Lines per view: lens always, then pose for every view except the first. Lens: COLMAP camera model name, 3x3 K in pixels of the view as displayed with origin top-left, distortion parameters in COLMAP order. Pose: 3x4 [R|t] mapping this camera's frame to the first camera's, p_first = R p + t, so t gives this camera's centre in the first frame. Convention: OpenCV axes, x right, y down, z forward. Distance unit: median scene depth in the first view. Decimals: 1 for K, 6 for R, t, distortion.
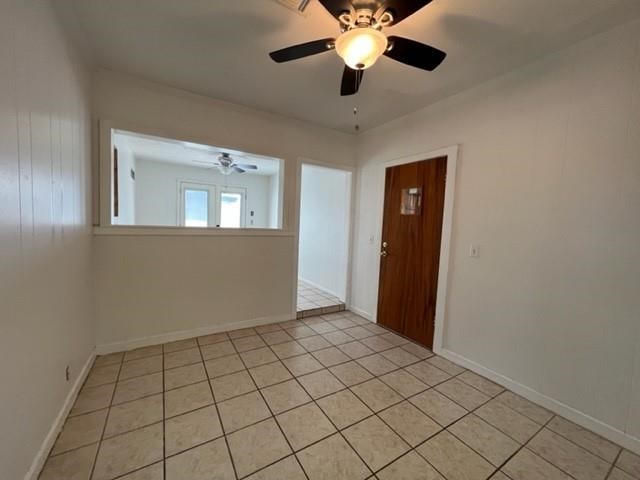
lens RADIAL K [[255.7, 0, 317.6], [0, 255.7, 239.1], [0, 0, 1]] dist [-0.001226, -0.000230]
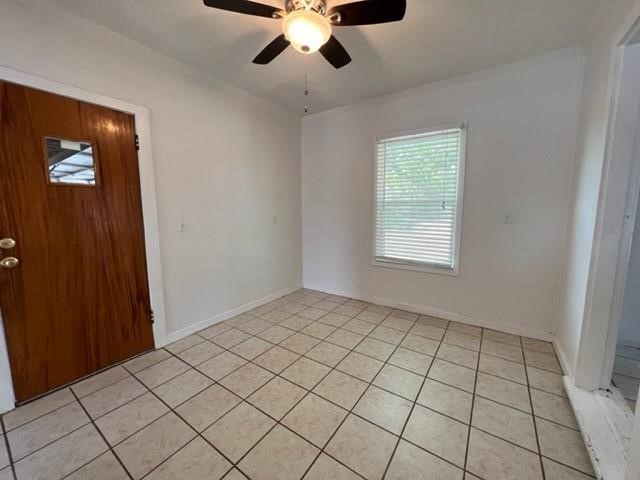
lens RADIAL K [[255.7, 0, 317.6], [0, 255.7, 239.1], [0, 0, 1]] dist [-0.001226, -0.000230]
pose [[-0.404159, -0.148043, 0.902629, -0.516571], [0.046248, 0.982246, 0.181809, -0.059287], [-0.913519, 0.115225, -0.390137, 0.824262]]
